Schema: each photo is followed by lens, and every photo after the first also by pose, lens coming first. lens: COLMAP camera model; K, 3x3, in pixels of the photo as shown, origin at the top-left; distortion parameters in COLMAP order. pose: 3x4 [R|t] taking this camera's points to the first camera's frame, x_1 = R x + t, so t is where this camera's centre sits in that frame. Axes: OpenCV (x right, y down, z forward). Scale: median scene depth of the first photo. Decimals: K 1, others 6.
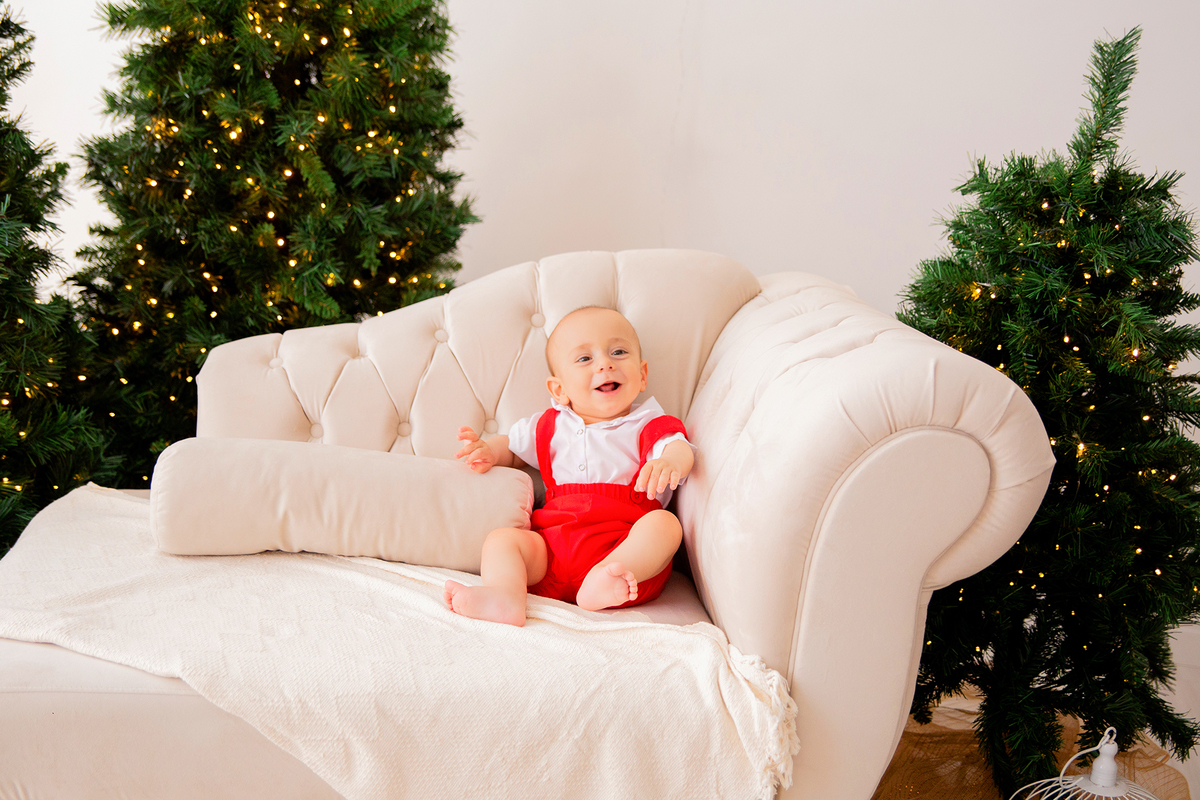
lens RADIAL K [[1676.3, 0, 579.1], [0, 1676.3, 446.8], [0, 0, 1]] dist [0.047971, 0.077552]
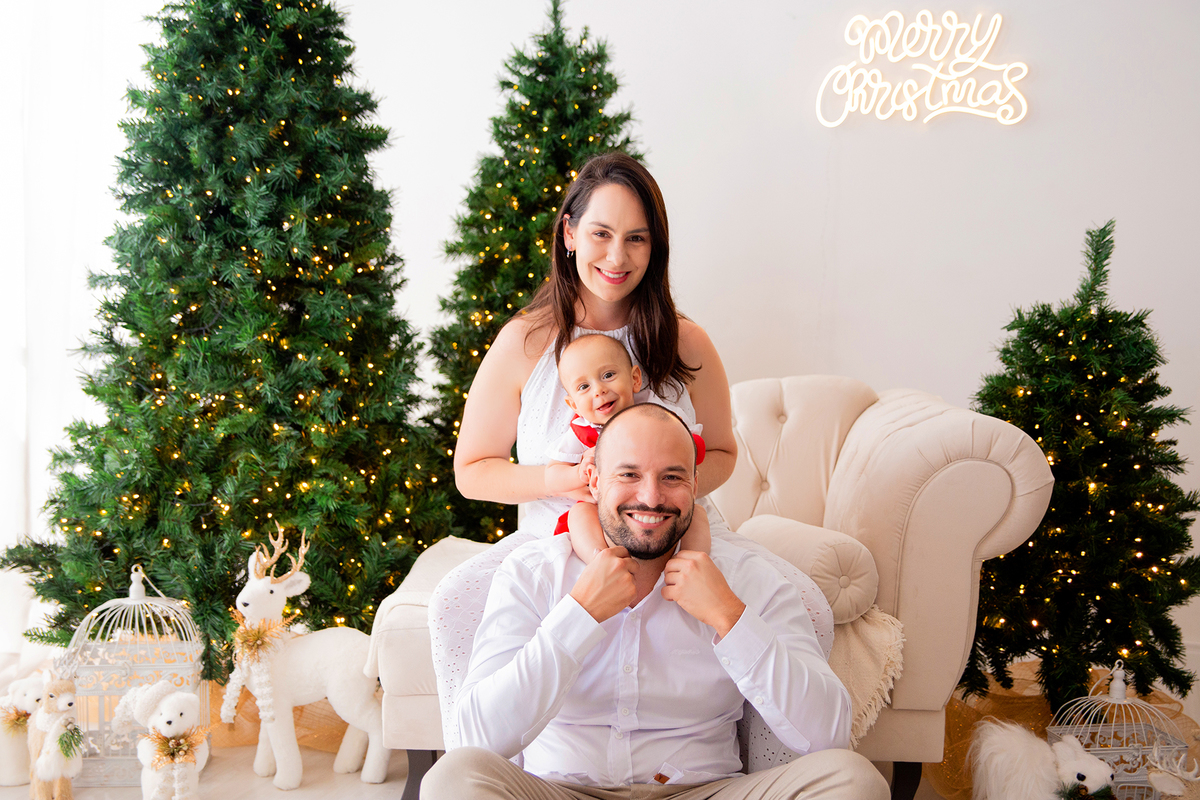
lens RADIAL K [[1561.3, 0, 600.0], [0, 1561.3, 400.0], [0, 0, 1]] dist [0.104822, 0.041203]
pose [[0.993736, -0.041110, -0.103916, 0.005284], [0.025472, 0.988725, -0.147560, 0.118167], [0.108810, 0.143989, 0.983579, -0.453932]]
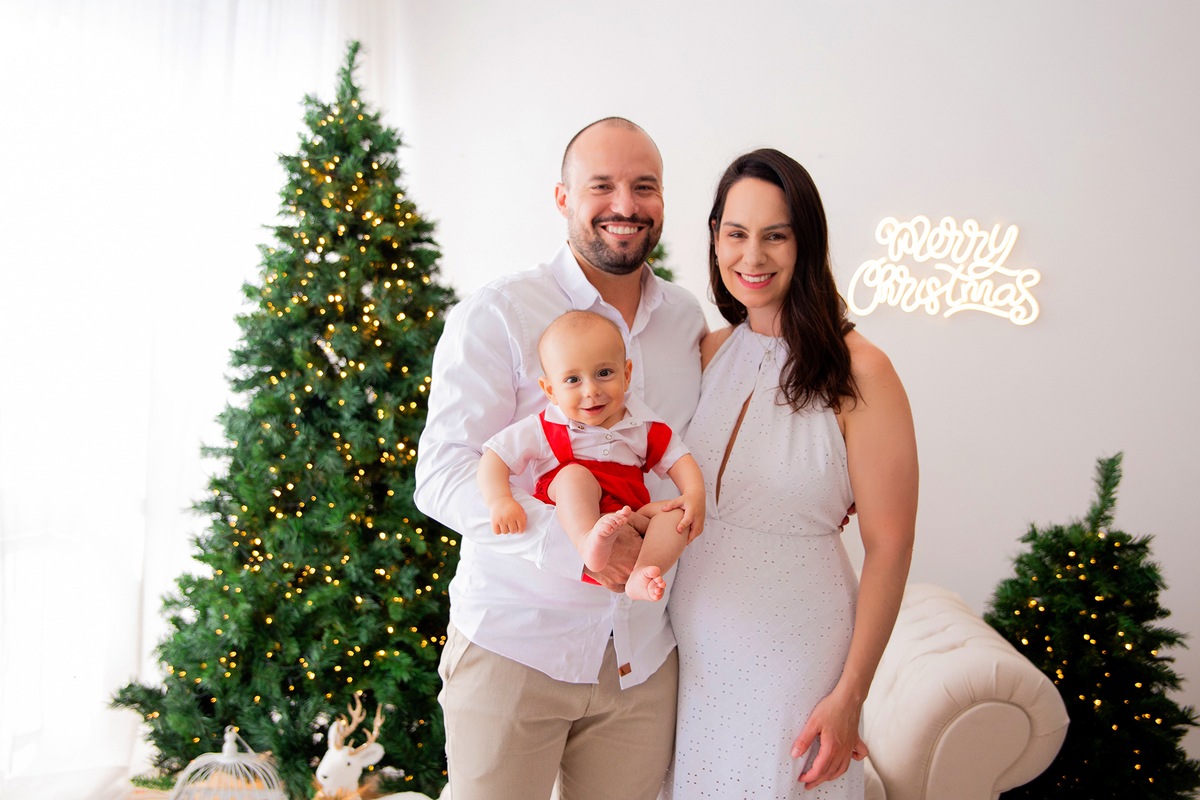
lens RADIAL K [[1327.0, 0, 600.0], [0, 1327.0, 400.0], [0, 0, 1]] dist [0.019681, 0.035856]
pose [[0.991753, -0.002552, -0.128142, -0.021877], [-0.017430, 0.987828, -0.154573, -0.079763], [0.126976, 0.155532, 0.979636, -0.397301]]
